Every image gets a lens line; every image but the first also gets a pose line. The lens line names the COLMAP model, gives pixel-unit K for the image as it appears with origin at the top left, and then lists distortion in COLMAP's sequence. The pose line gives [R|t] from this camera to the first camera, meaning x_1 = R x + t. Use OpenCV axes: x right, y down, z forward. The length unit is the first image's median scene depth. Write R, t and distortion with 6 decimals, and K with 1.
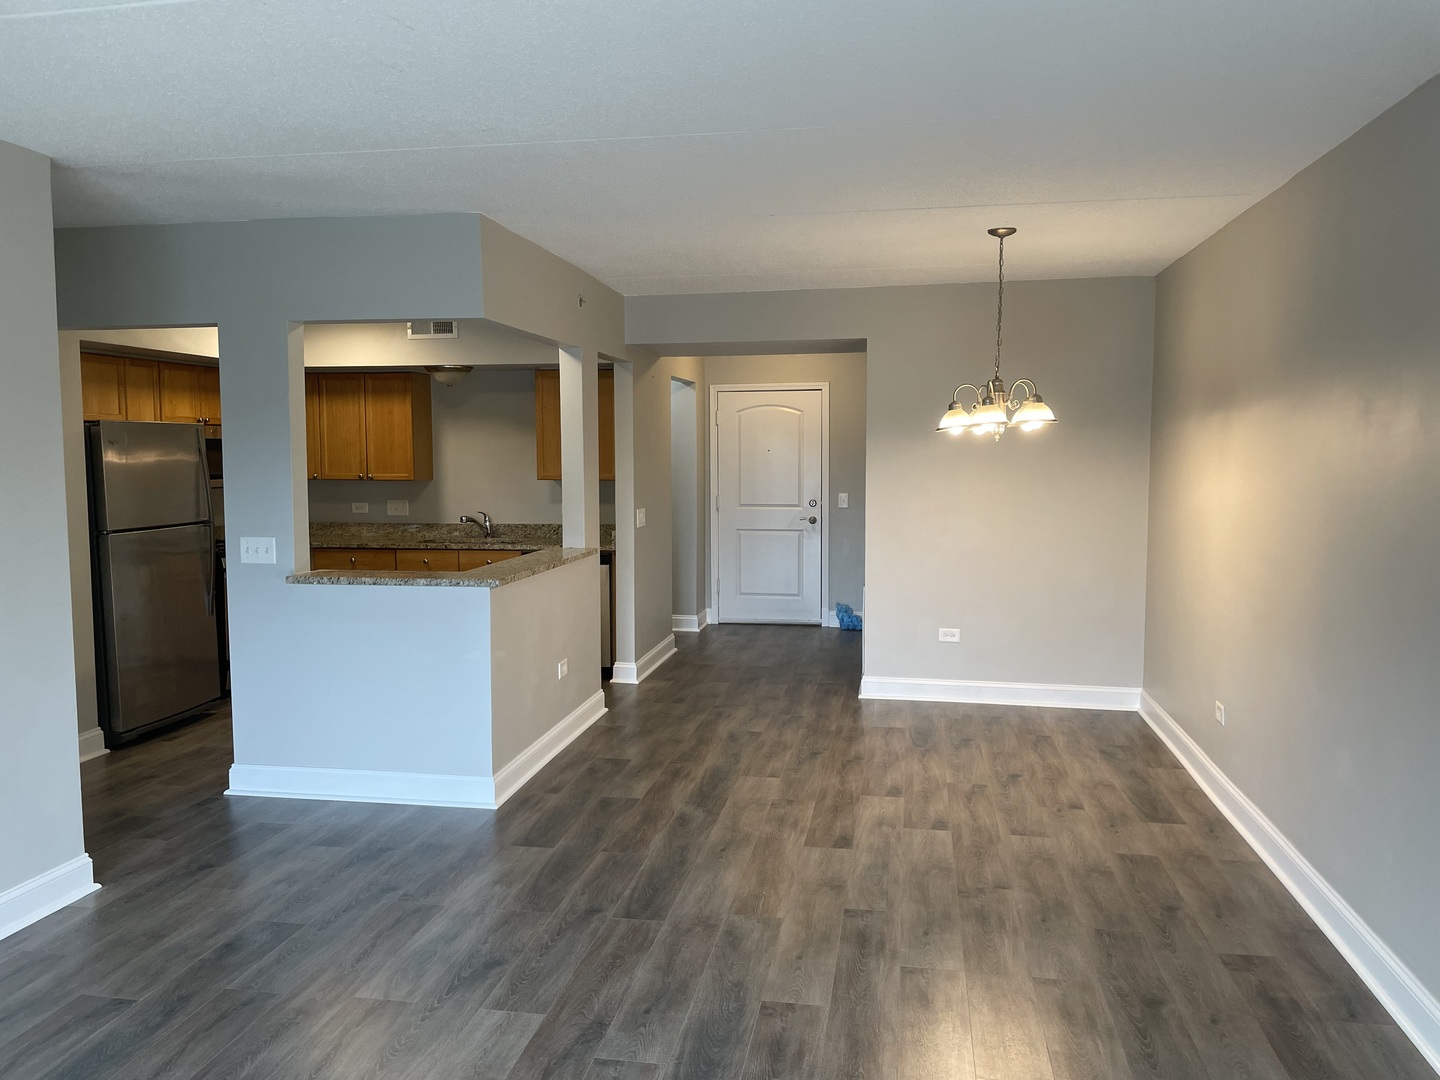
lens RADIAL K [[1095.1, 0, 720.2], [0, 1095.1, 540.7], [0, 0, 1]] dist [0.054600, -0.026056]
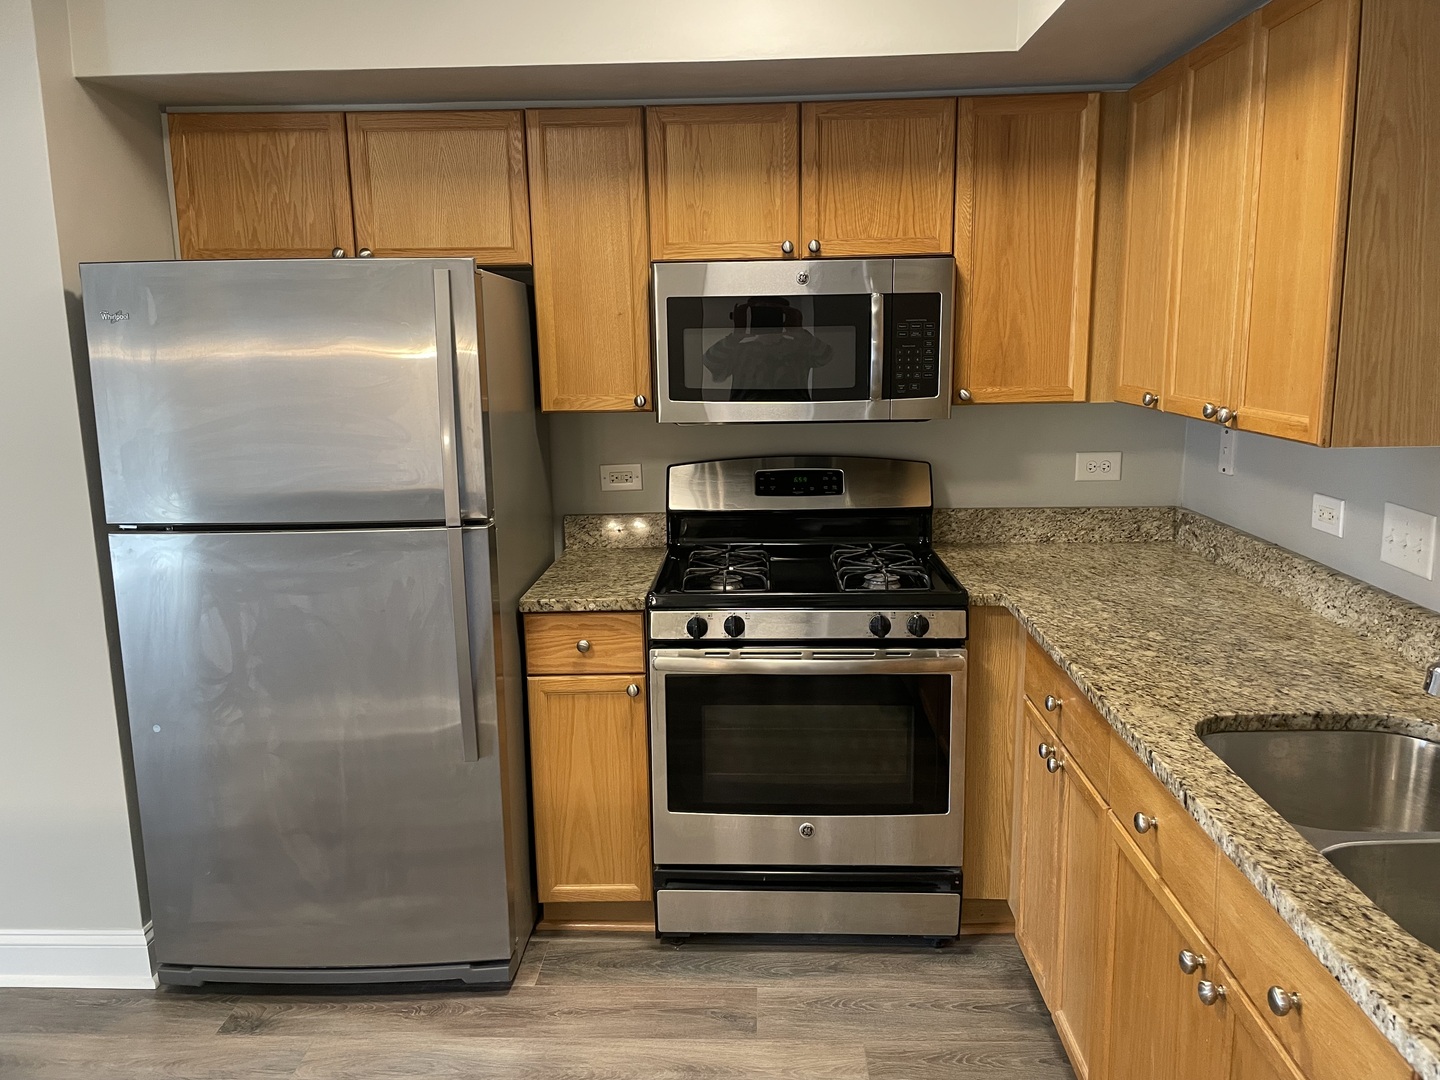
lens RADIAL K [[1095.1, 0, 725.5], [0, 1095.1, 534.8], [0, 0, 1]] dist [0.054600, -0.026056]
pose [[0.142760, 0.185005, -0.972313, -0.071629], [-0.066830, 0.981935, 0.177024, -0.074055], [0.987499, 0.039708, 0.152545, 0.896220]]
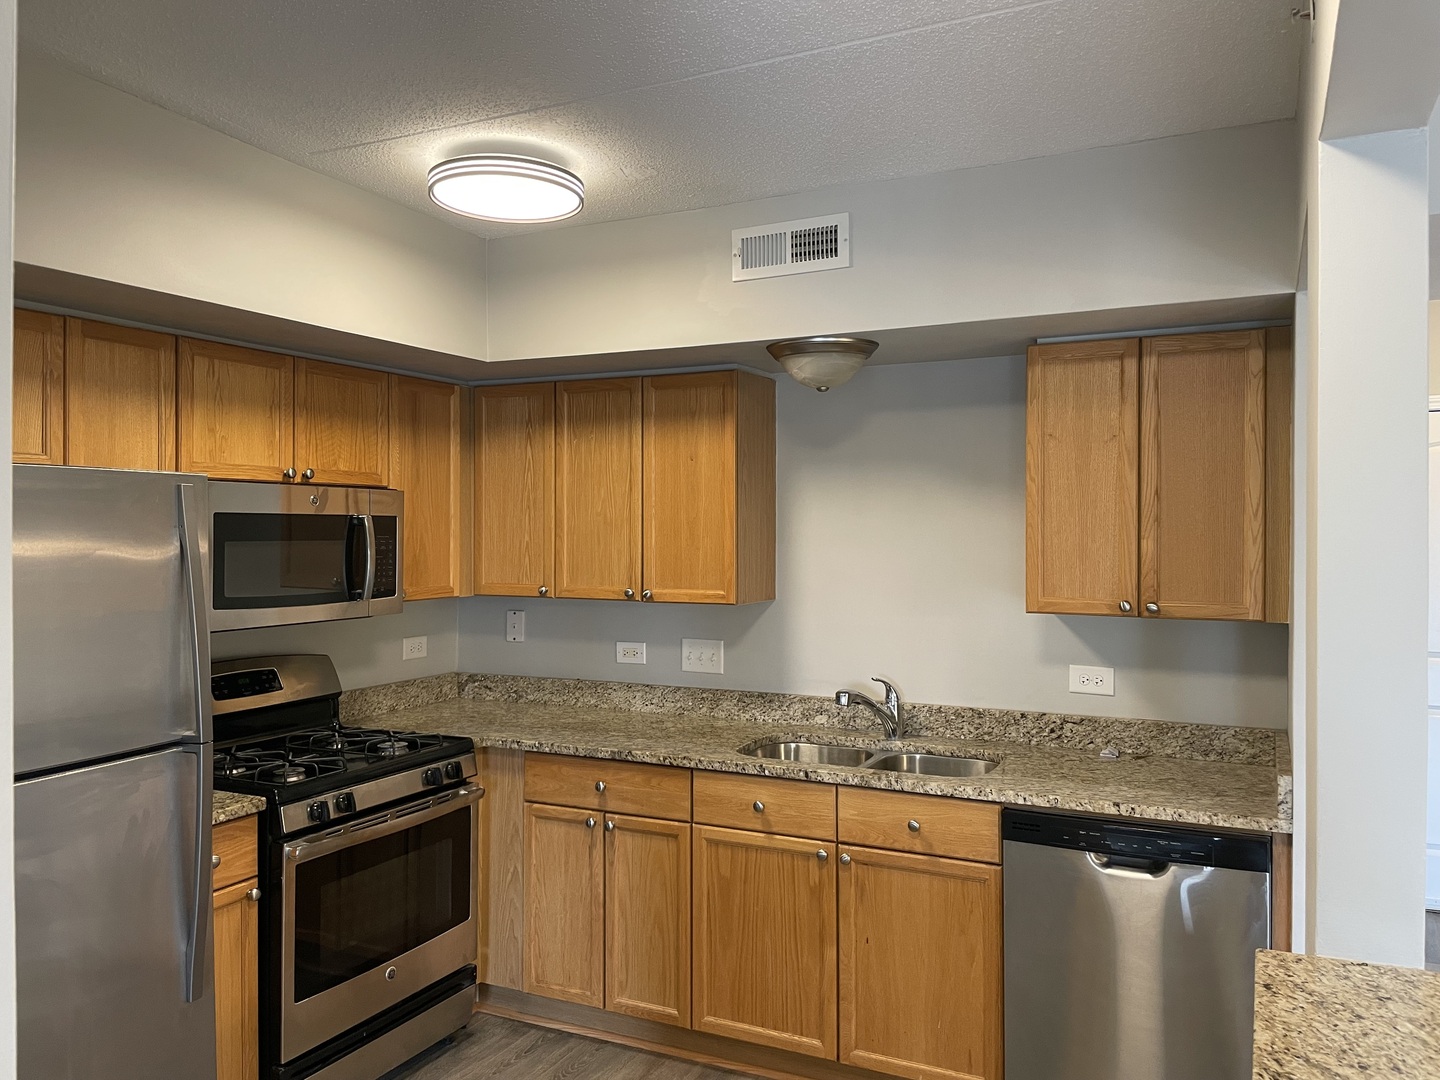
lens RADIAL K [[1095.1, 0, 732.3], [0, 1095.1, 547.9], [0, 0, 1]] dist [0.054600, -0.026056]
pose [[0.963253, 0.007422, -0.268492, -0.168669], [-0.025180, 0.997711, -0.062755, -0.053164], [0.267412, 0.067209, 0.961236, 0.598237]]
